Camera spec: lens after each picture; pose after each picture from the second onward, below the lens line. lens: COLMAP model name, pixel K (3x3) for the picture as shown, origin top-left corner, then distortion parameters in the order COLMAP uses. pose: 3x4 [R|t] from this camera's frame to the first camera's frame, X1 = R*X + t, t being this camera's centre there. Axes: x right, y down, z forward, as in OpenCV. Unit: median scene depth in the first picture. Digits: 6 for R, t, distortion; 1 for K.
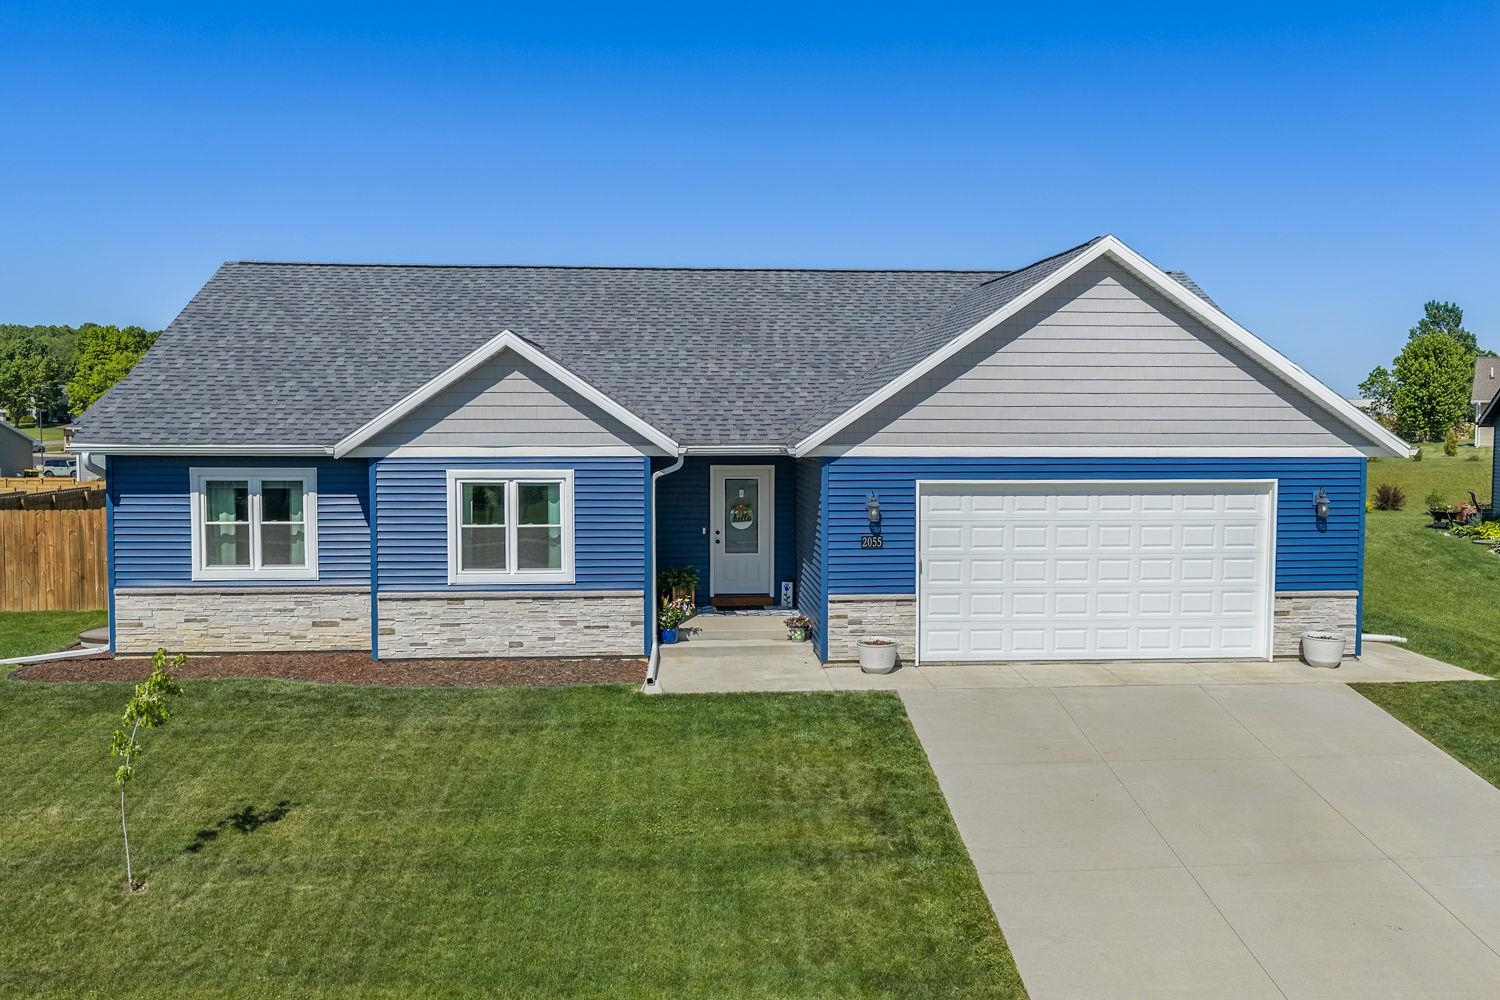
lens RADIAL K [[1268.2, 0, 750.0], [0, 1268.2, 500.0], [0, 0, 1]] dist [0.011410, -0.007074]
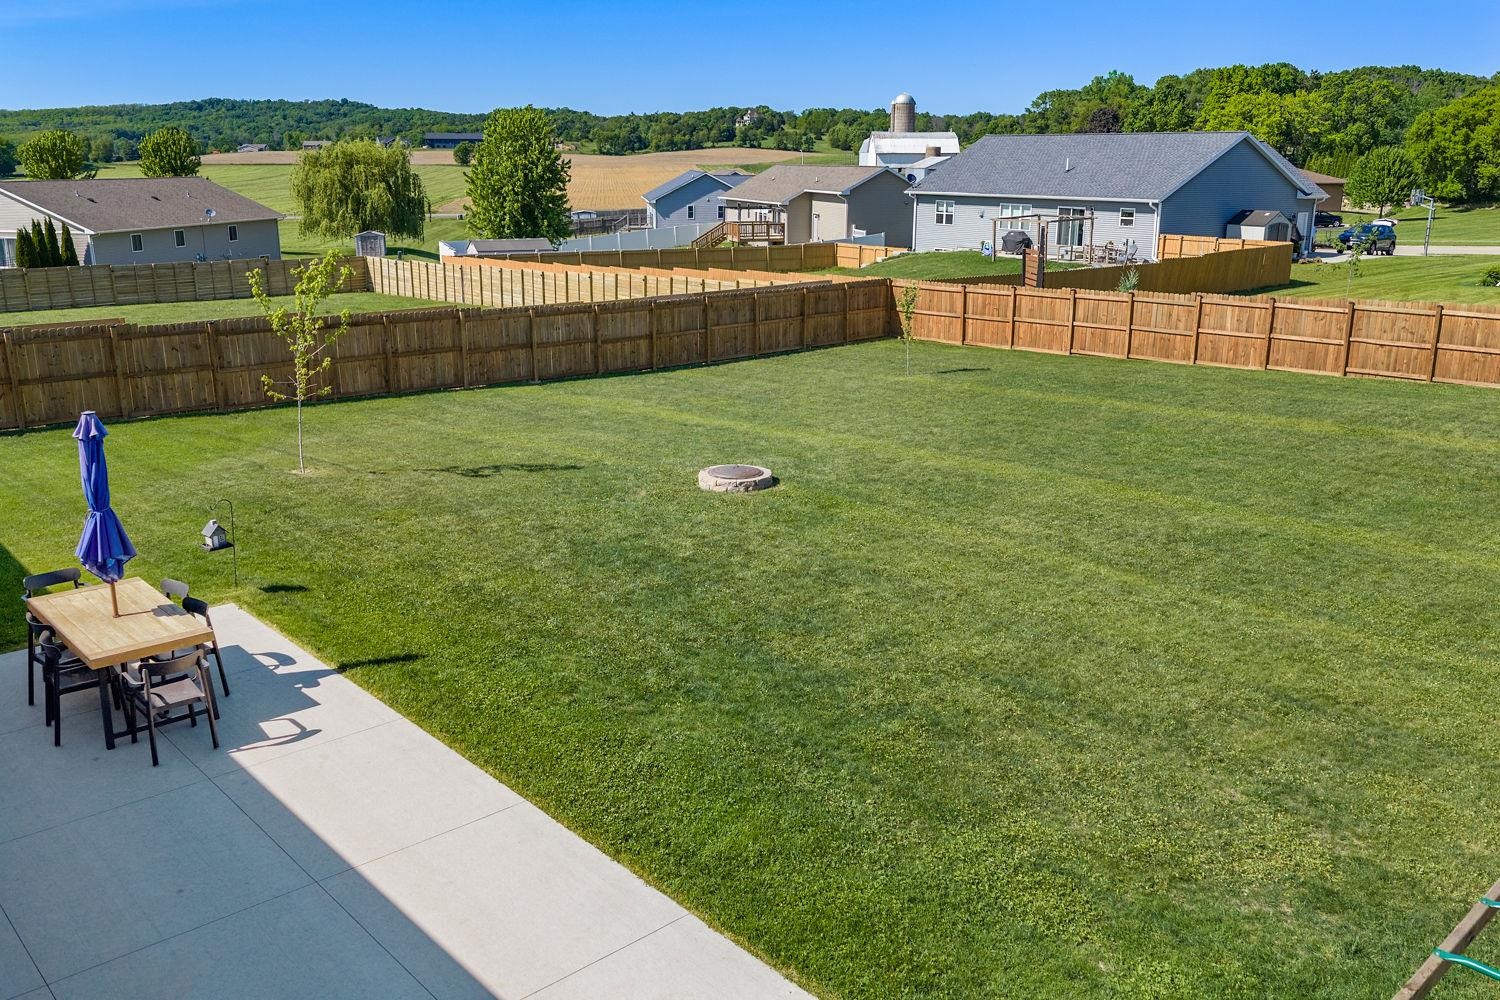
lens RADIAL K [[1238.2, 0, 750.0], [0, 1238.2, 500.0], [0, 0, 1]] dist [0.016143, -0.031042]
pose [[0.613471, 0.211338, -0.760914, 0.484574], [-0.053678, 0.972457, 0.226815, -0.180977], [0.787891, -0.098301, 0.607918, 1.760641]]
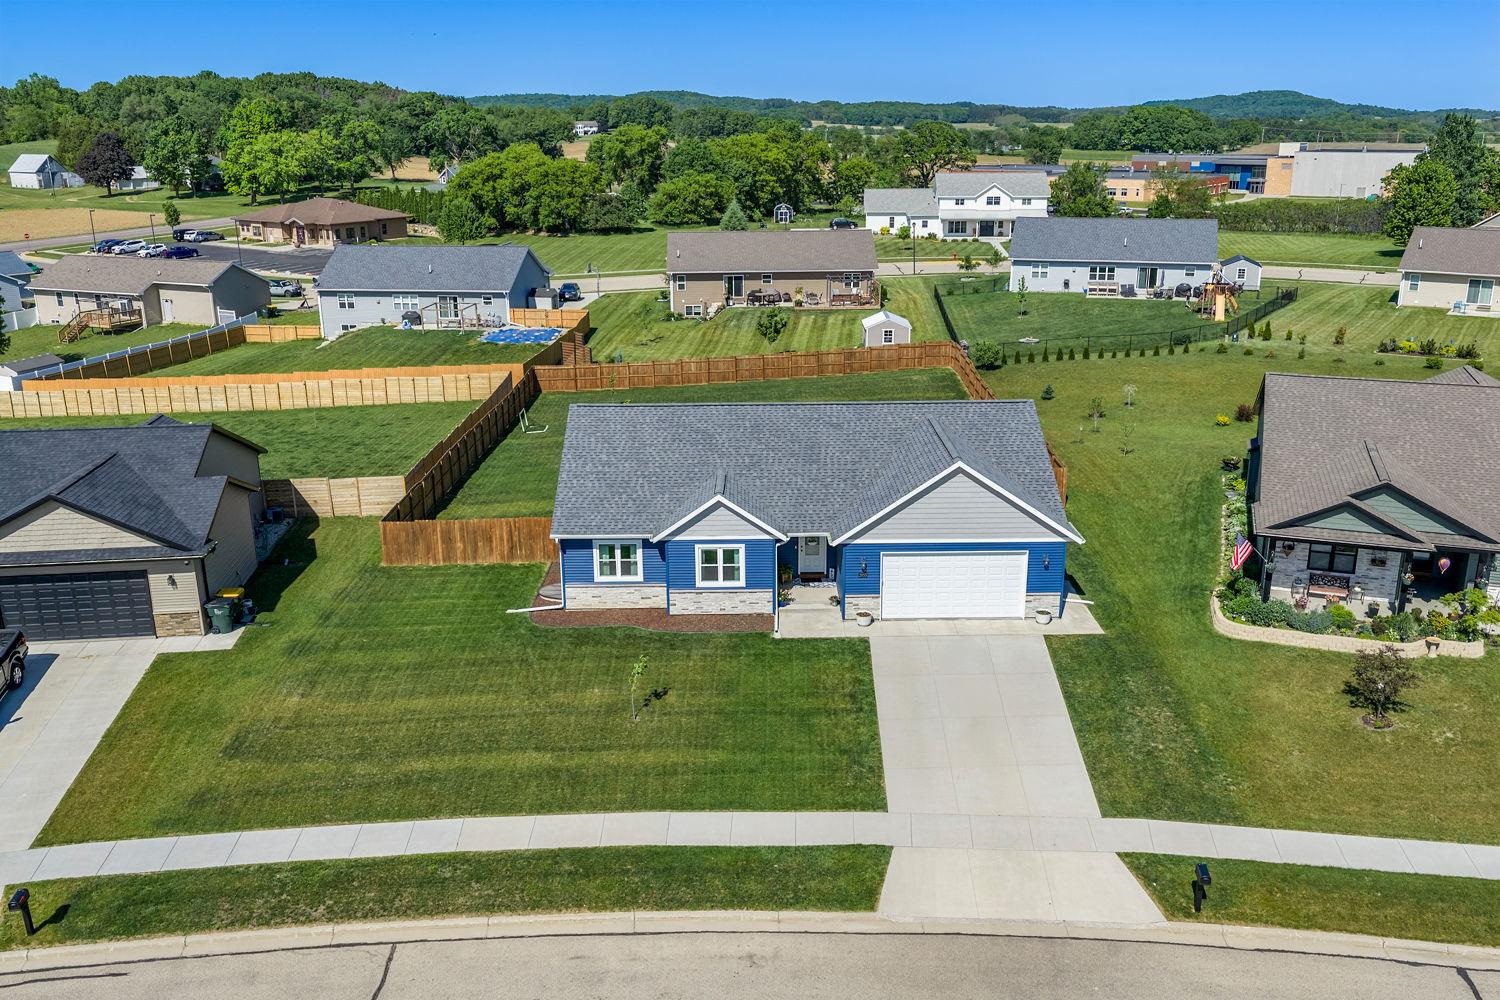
lens RADIAL K [[1238.2, 0, 750.0], [0, 1238.2, 500.0], [0, 0, 1]] dist [0.016143, -0.031042]
pose [[0.997988, 0.009931, -0.062617, 0.023978], [0.004855, 0.972787, 0.231651, -0.676548], [0.063214, -0.231489, 0.970782, -1.361594]]
